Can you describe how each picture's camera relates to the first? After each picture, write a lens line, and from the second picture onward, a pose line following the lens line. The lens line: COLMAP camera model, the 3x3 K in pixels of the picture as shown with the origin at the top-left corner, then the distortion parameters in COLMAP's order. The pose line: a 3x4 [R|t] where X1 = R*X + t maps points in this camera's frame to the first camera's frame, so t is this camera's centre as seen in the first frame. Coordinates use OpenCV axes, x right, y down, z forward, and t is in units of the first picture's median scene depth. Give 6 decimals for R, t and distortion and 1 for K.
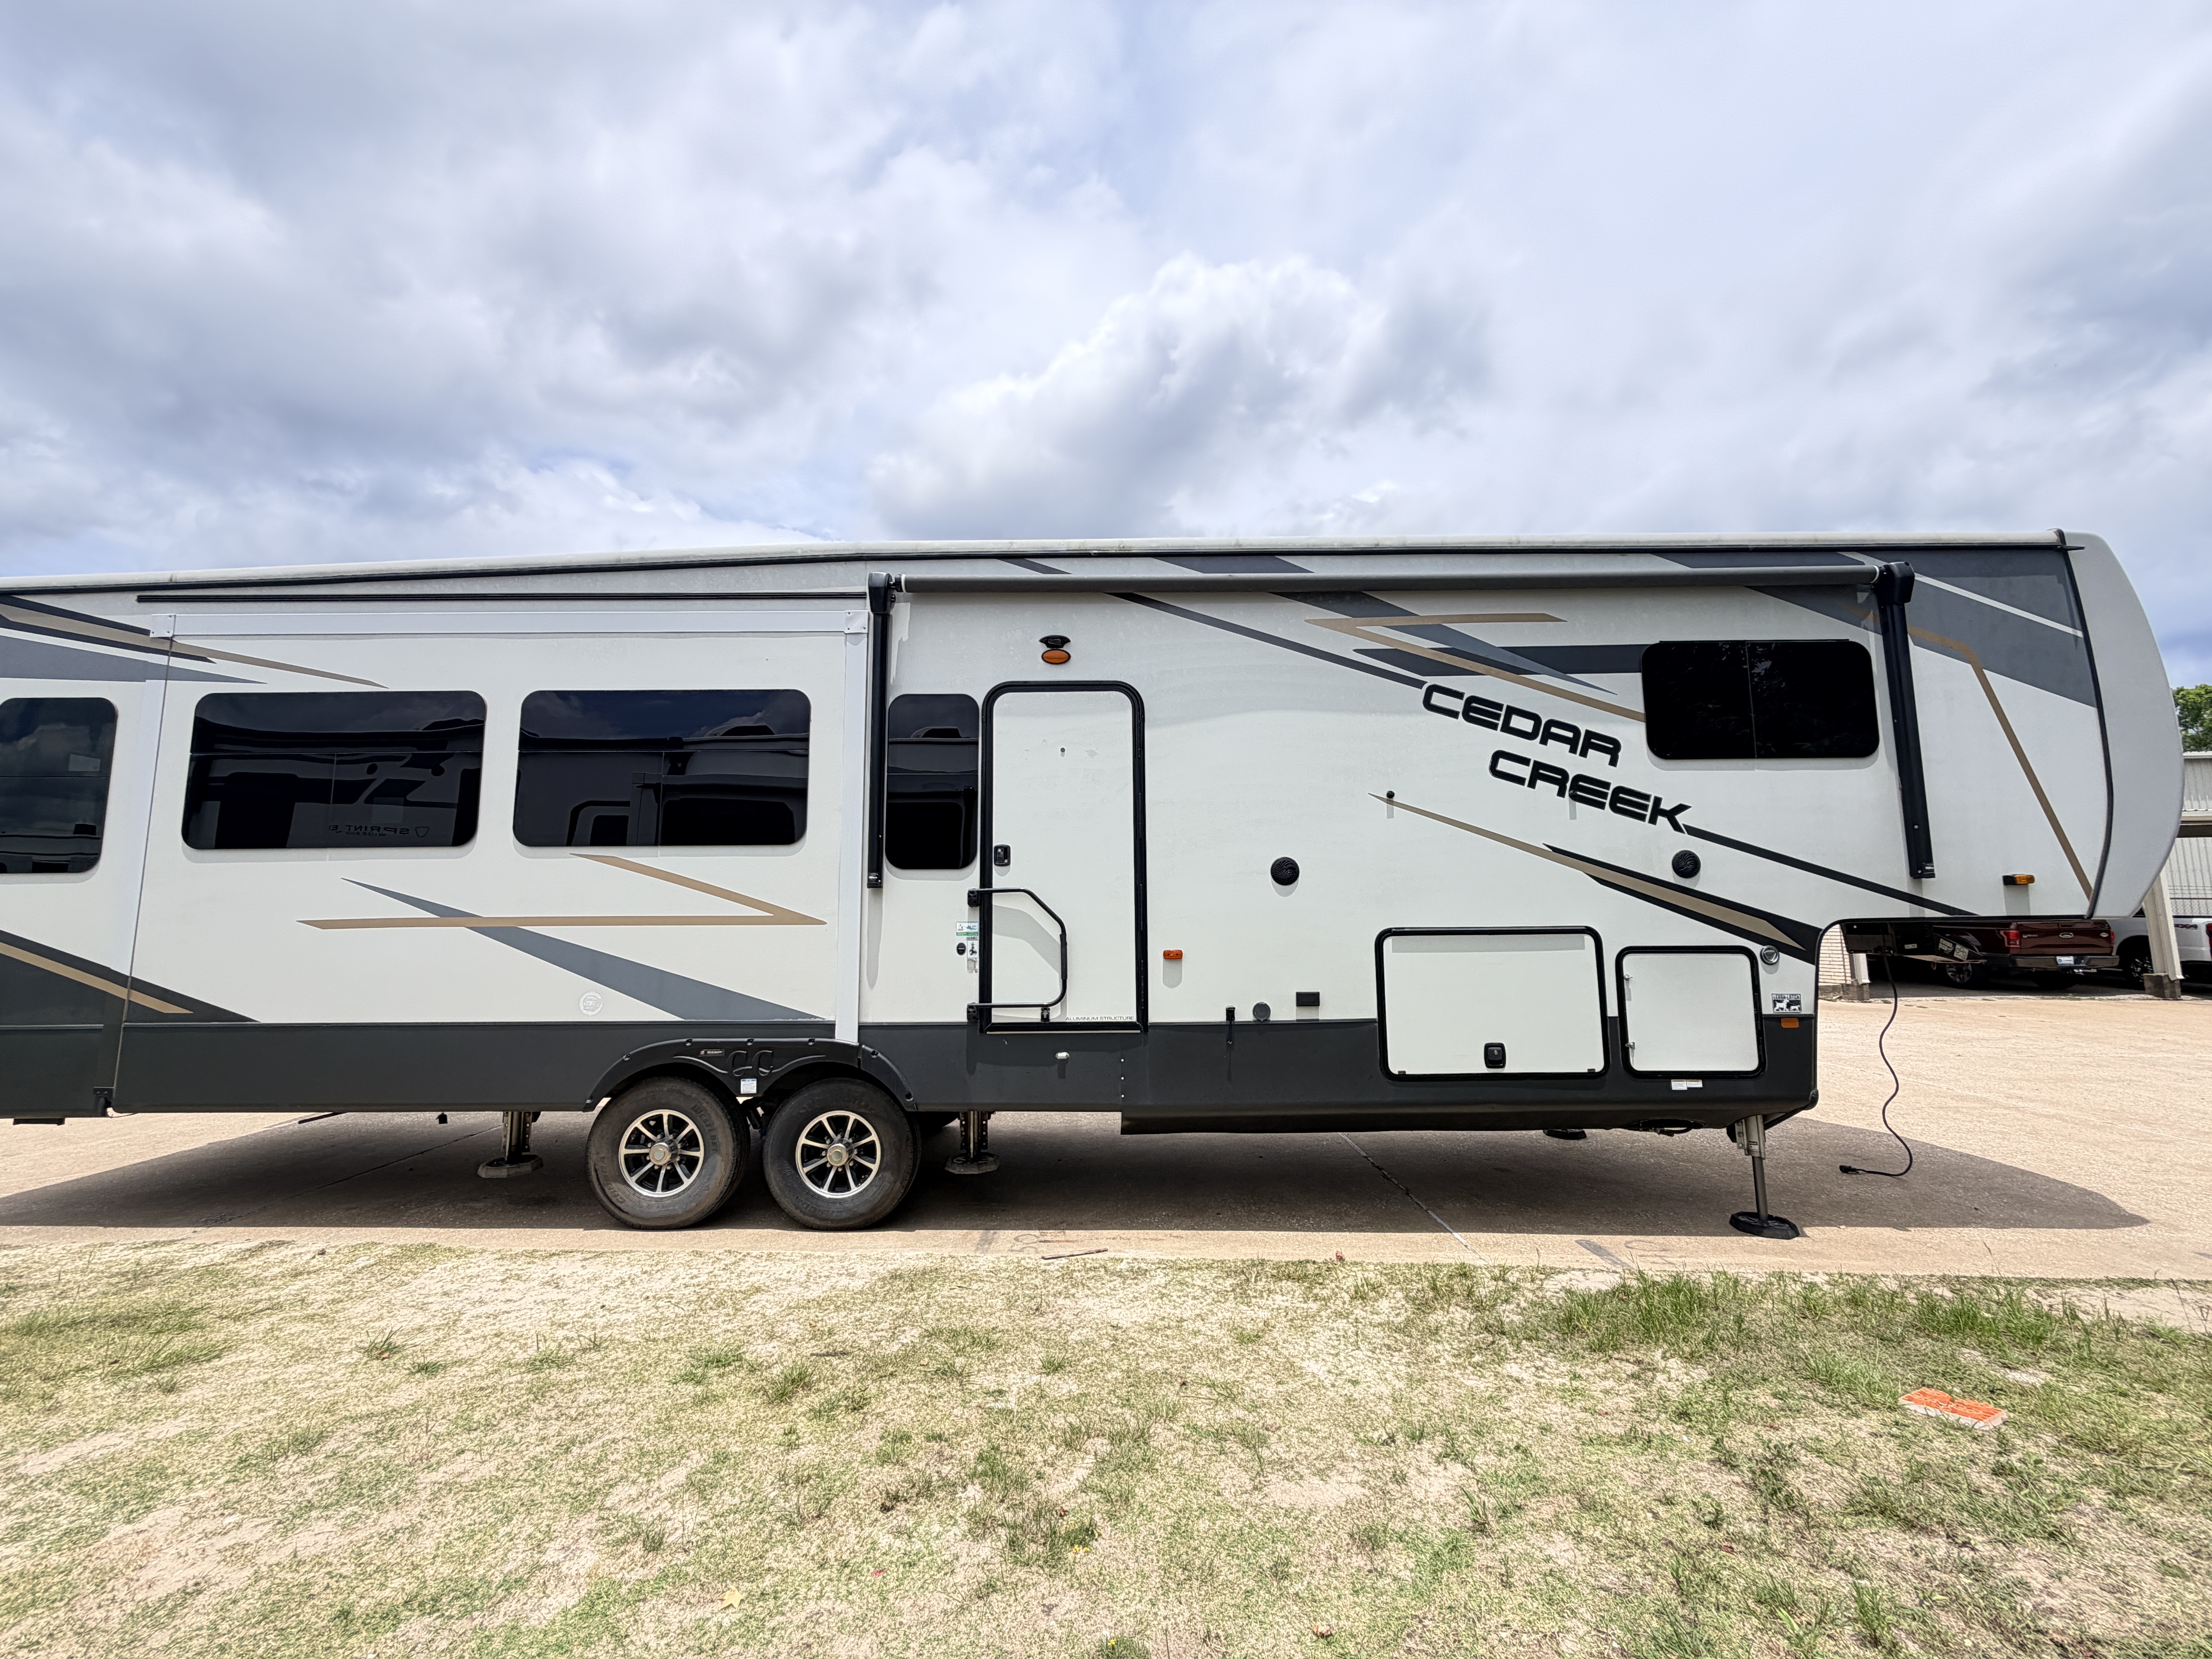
lens RADIAL K [[897.2, 0, 1106.0], [0, 897.2, 829.5], [0, 0, 1]] dist [-0.002380, -0.000351]
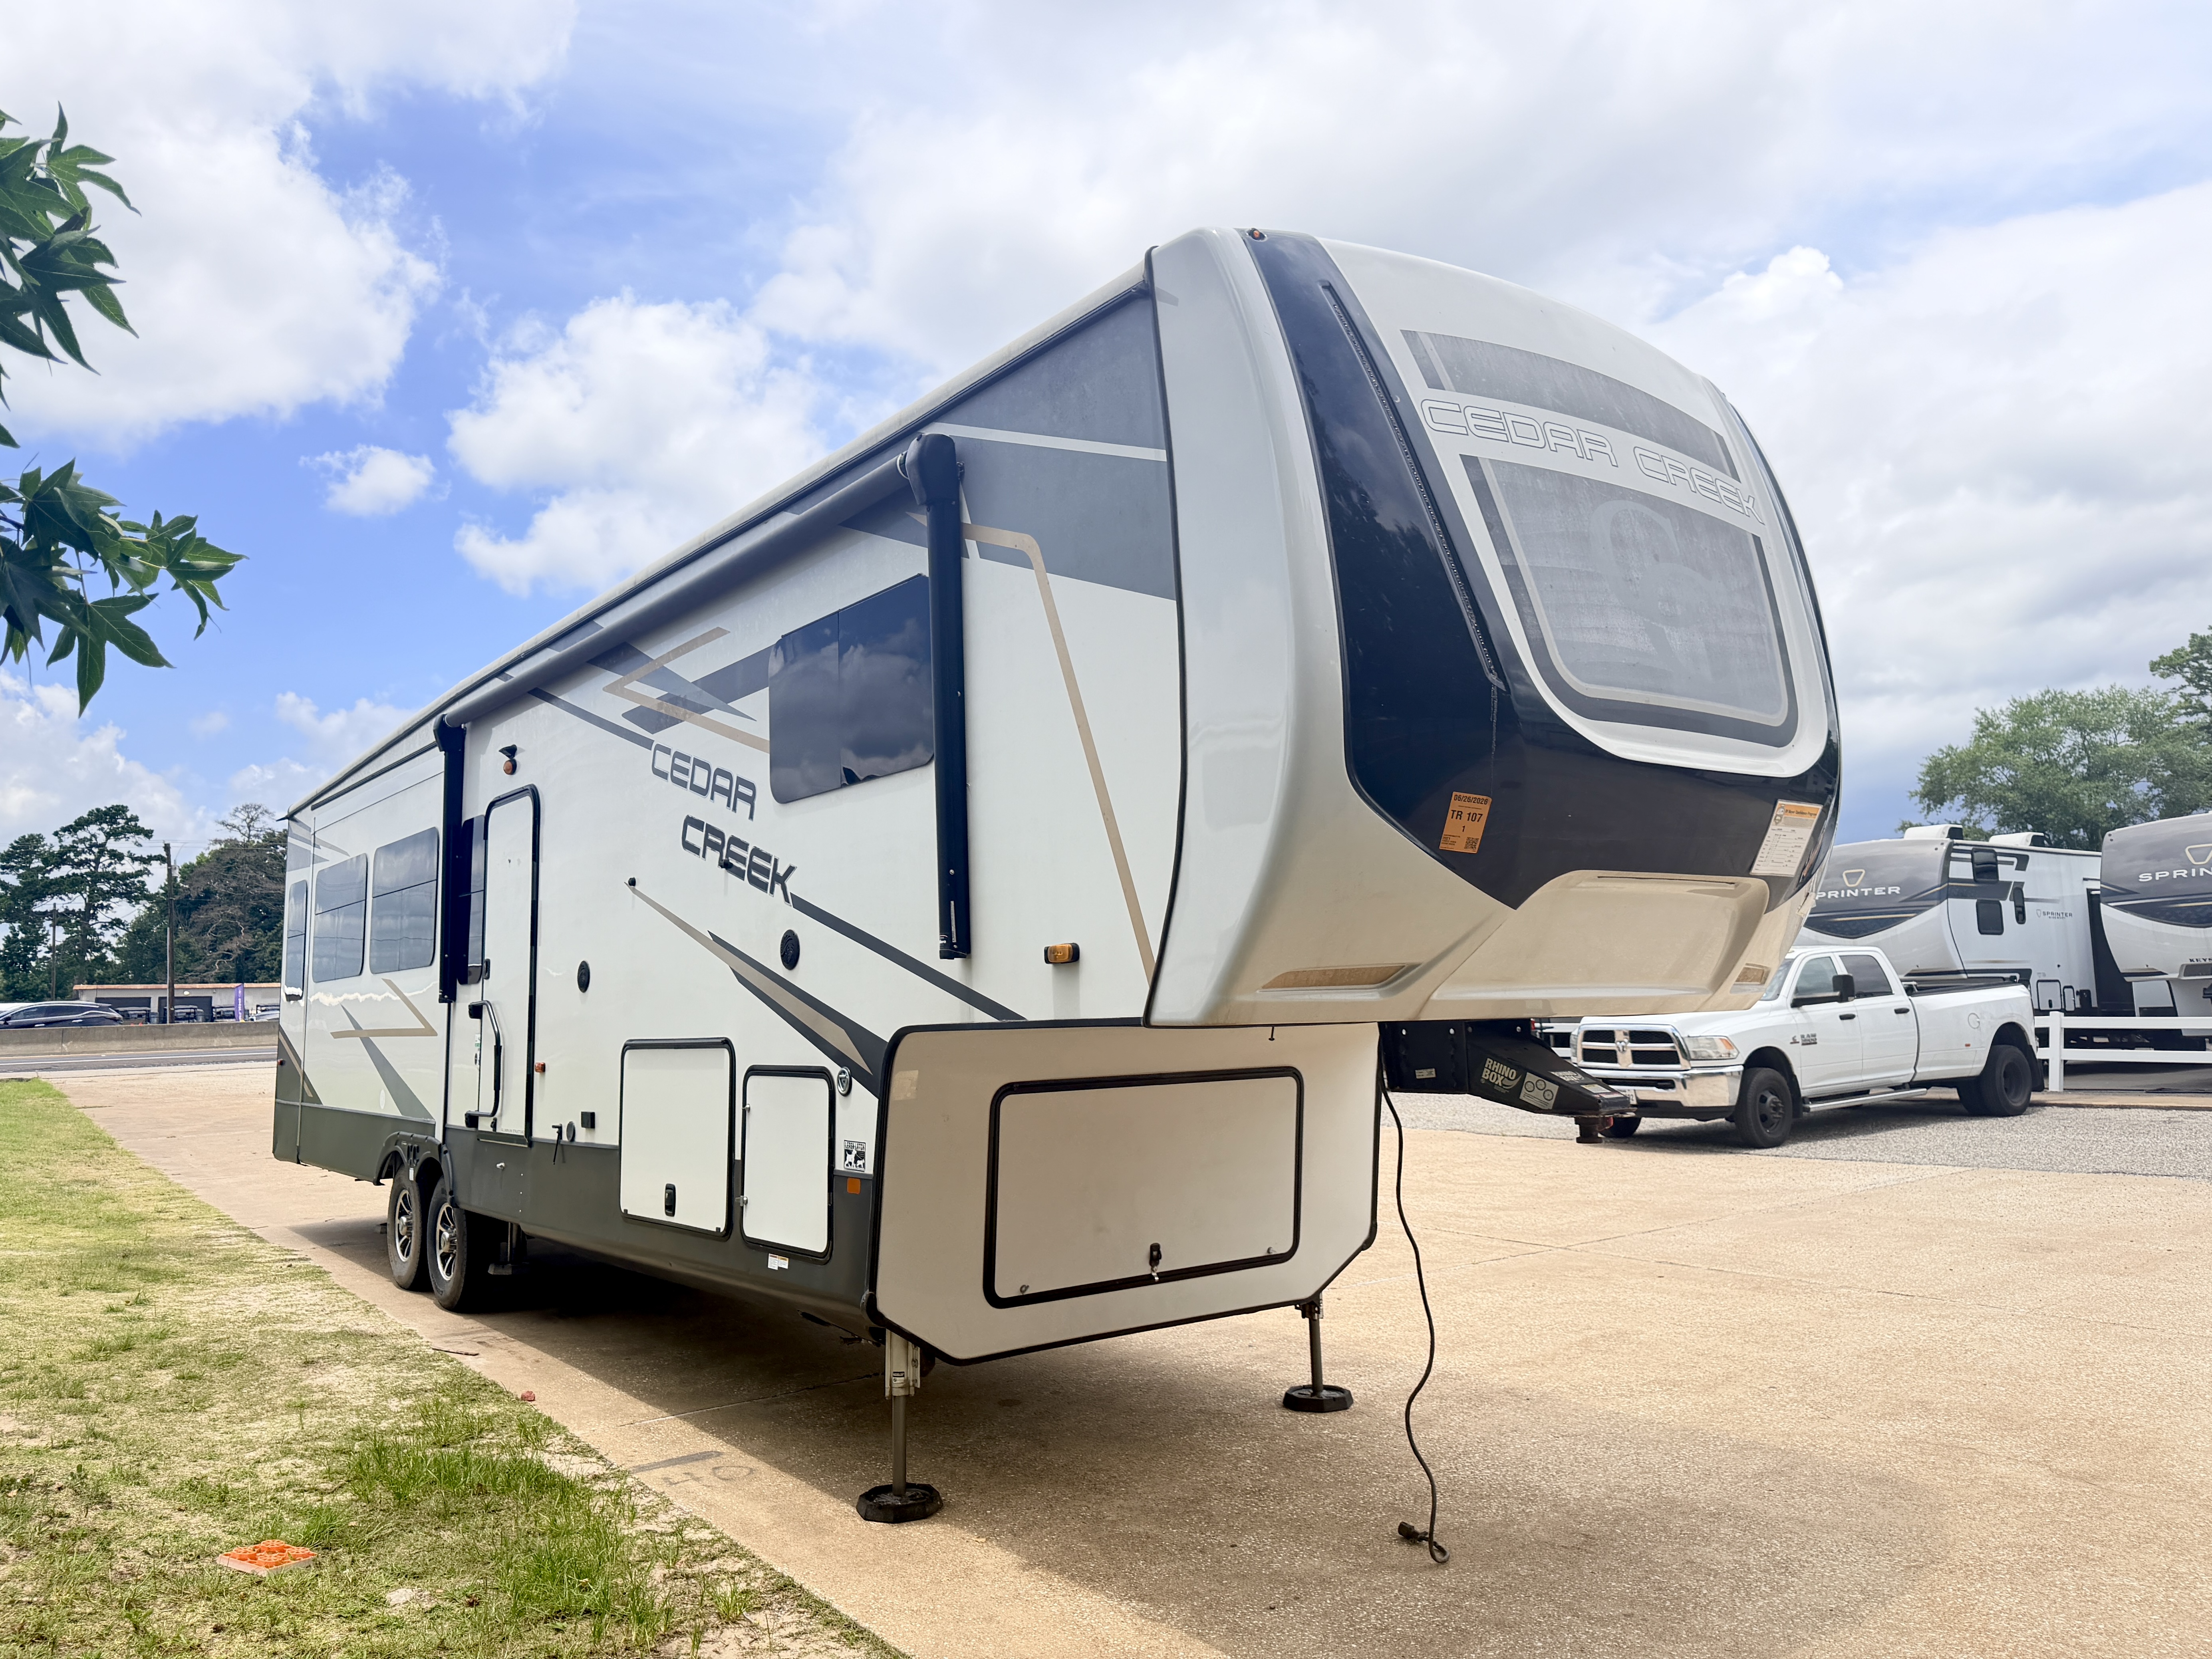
lens RADIAL K [[1612.9, 0, 1106.0], [0, 1612.9, 829.5], [0, 0, 1]] dist [0.081481, -0.105491]
pose [[0.601022, -0.098138, -0.793185, 1.805028], [0.093965, 0.994226, -0.051811, 0.033704], [0.793690, -0.043392, 0.606773, 0.424633]]
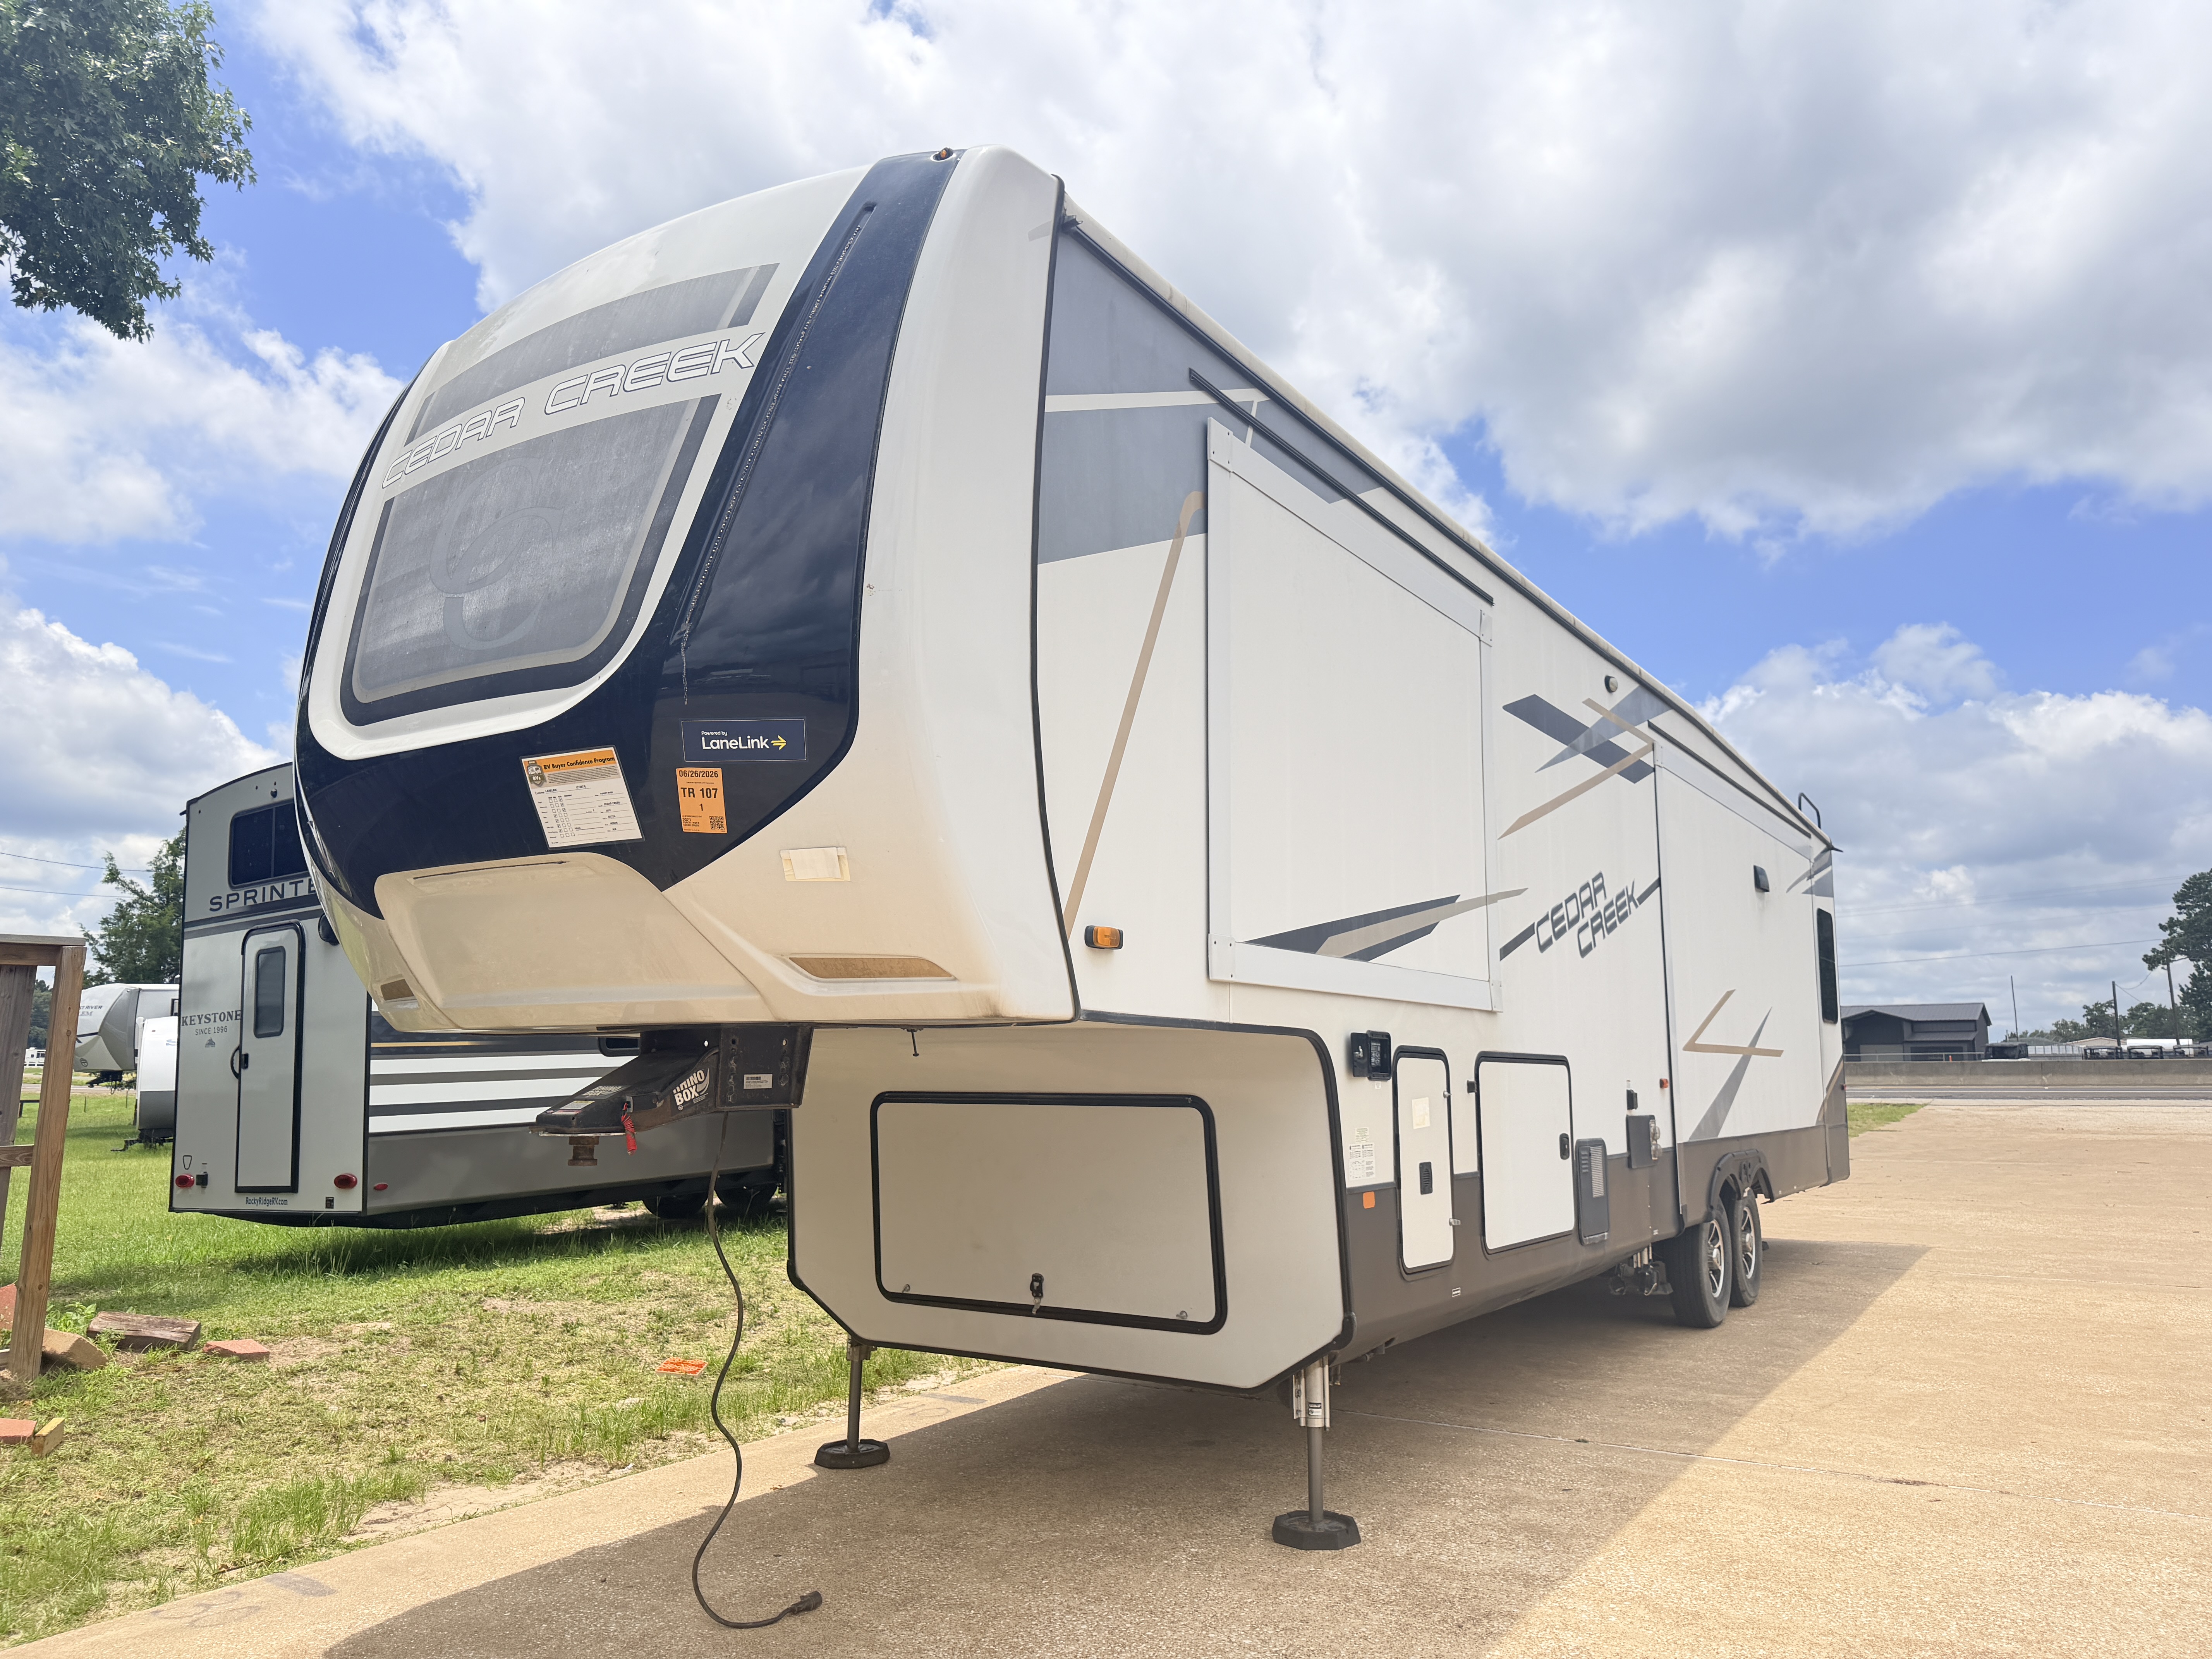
lens RADIAL K [[1578.0, 0, 1120.8], [0, 1578.0, 833.0], [0, 0, 1]] dist [0.051584, -0.067675]
pose [[-0.545283, -0.121805, -0.829355, 1.761895], [0.073245, 0.978679, -0.191893, 0.207974], [0.835046, -0.165382, -0.524735, 1.958840]]
